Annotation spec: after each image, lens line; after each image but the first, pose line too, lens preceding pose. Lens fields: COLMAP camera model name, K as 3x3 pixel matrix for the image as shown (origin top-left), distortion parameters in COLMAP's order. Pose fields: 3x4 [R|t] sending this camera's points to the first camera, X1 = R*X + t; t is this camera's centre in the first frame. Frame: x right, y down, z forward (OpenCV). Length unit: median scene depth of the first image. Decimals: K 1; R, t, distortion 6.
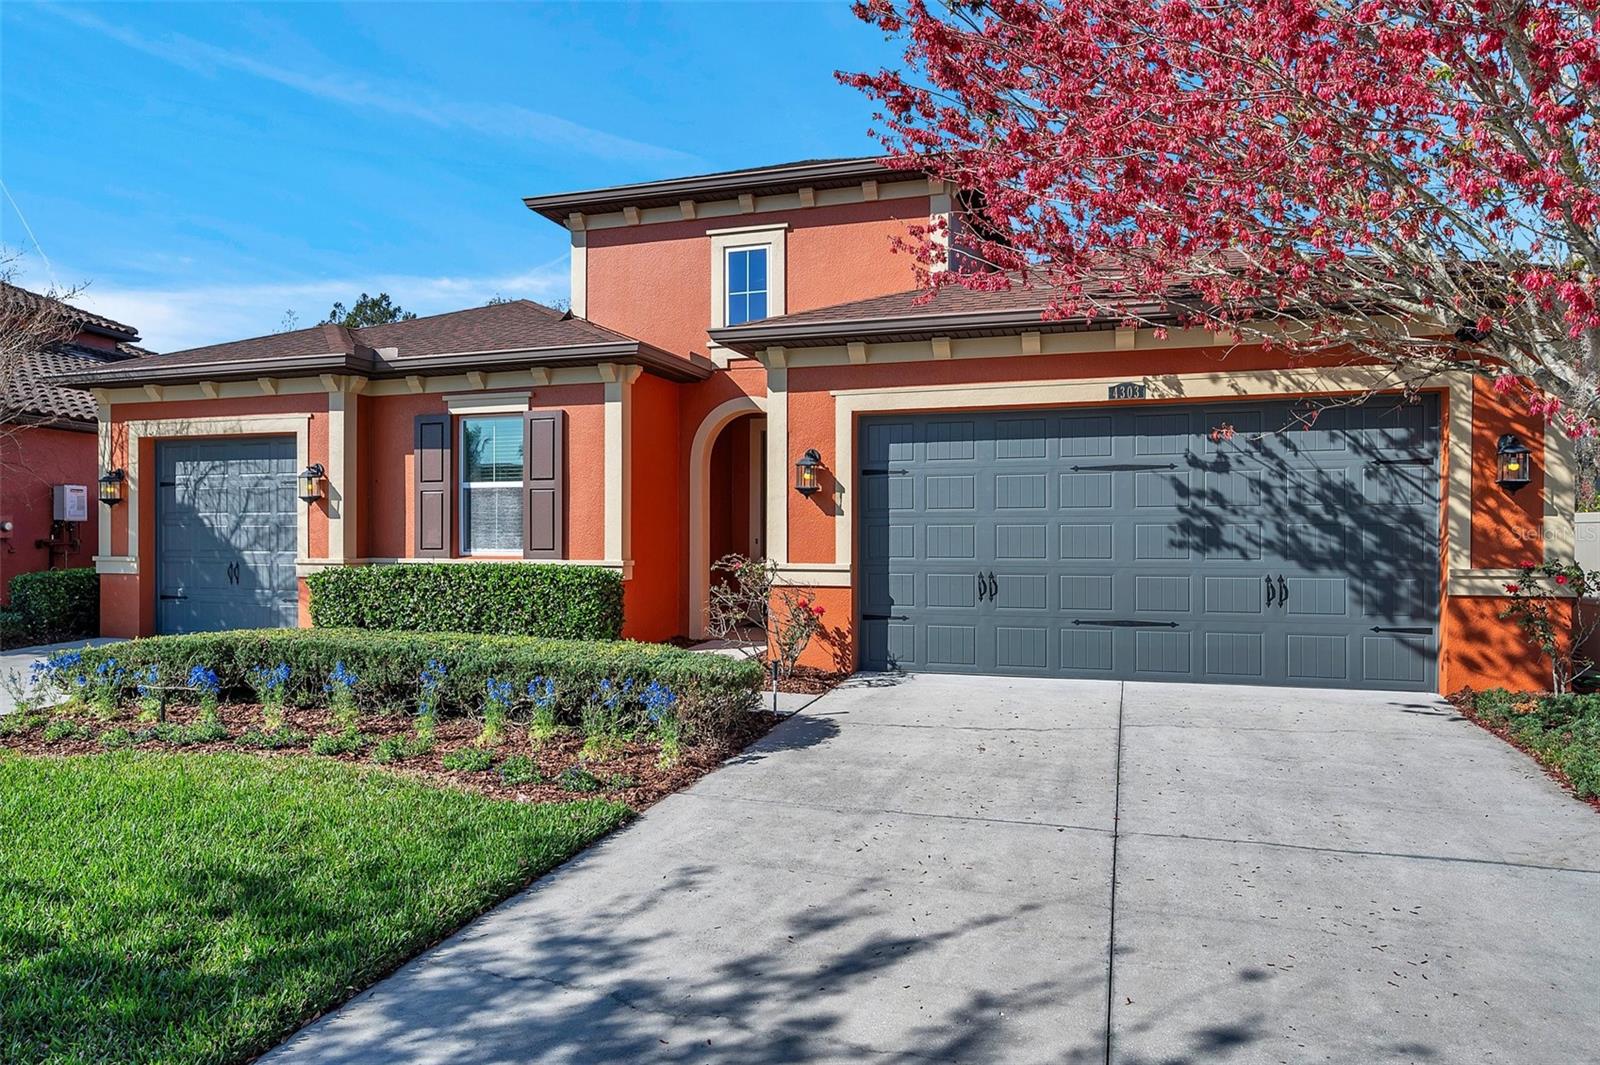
lens RADIAL K [[999.7, 0, 800.0], [0, 999.7, 532.5], [0, 0, 1]] dist [-0.004904, -0.000417]
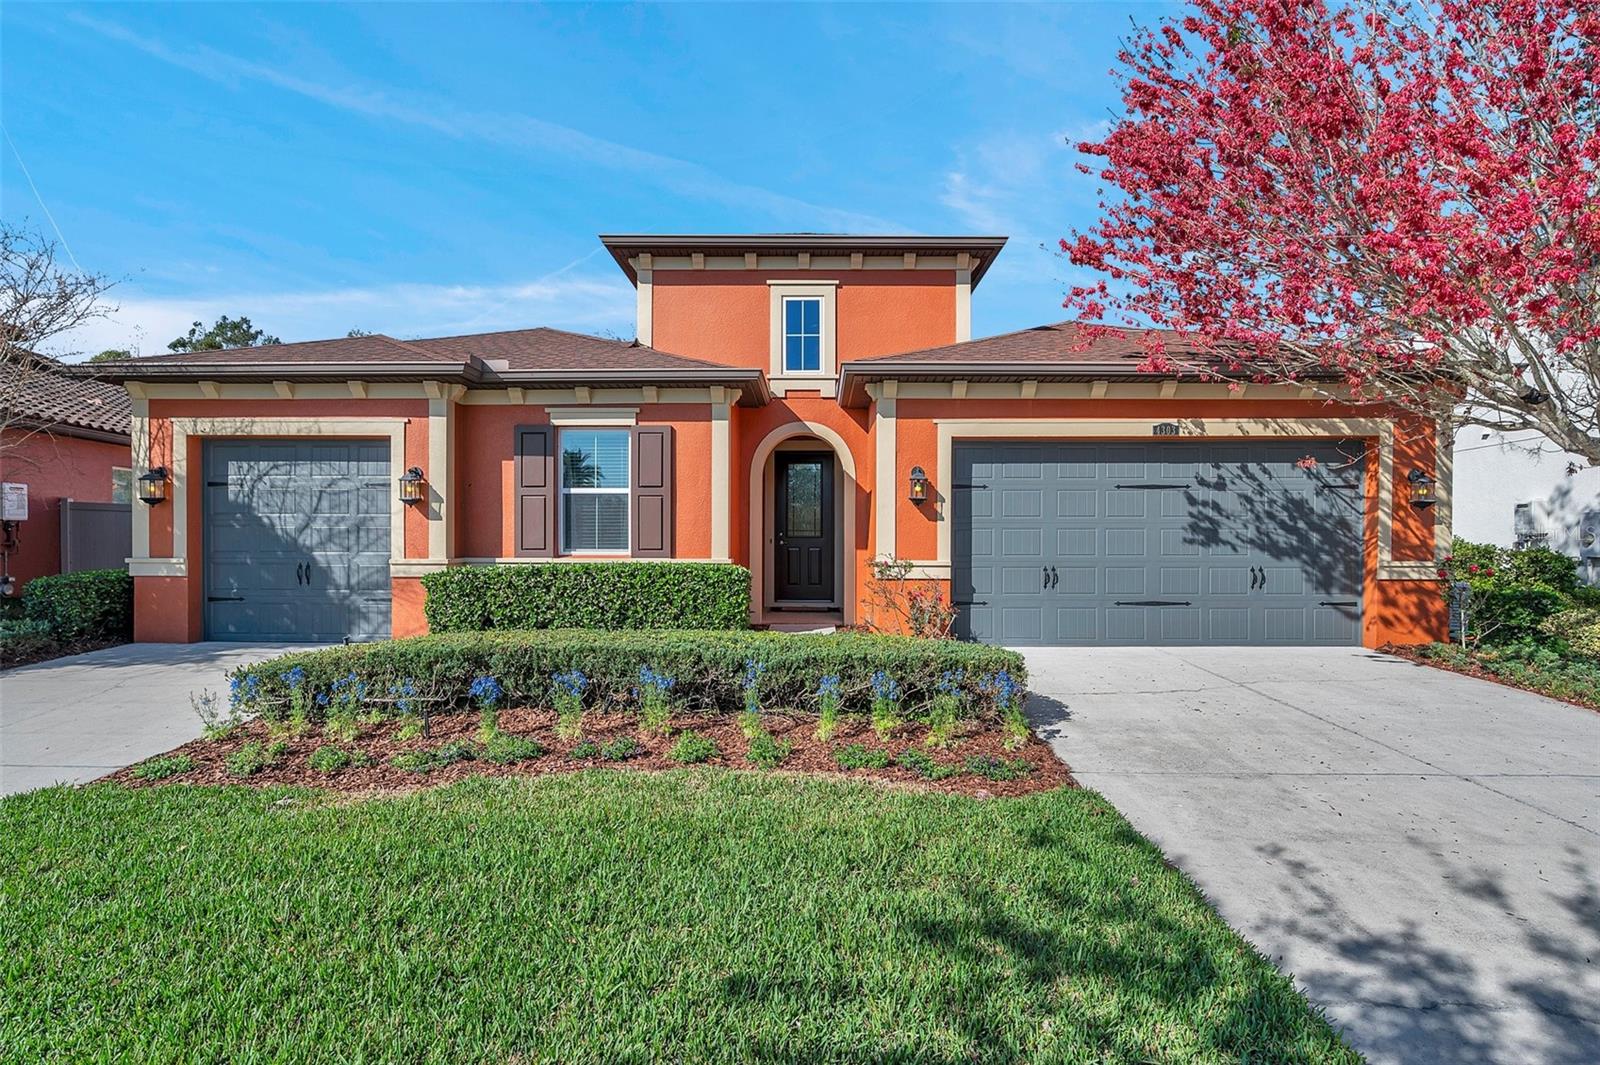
lens RADIAL K [[741.1, 0, 804.1], [0, 741.1, 536.0], [0, 0, 1]] dist [-0.001142, -0.000913]
pose [[0.956377, 0.000721, 0.292135, -0.338014], [-0.002058, 0.999989, 0.004270, -0.001889], [-0.292129, -0.004685, 0.956368, 0.156360]]
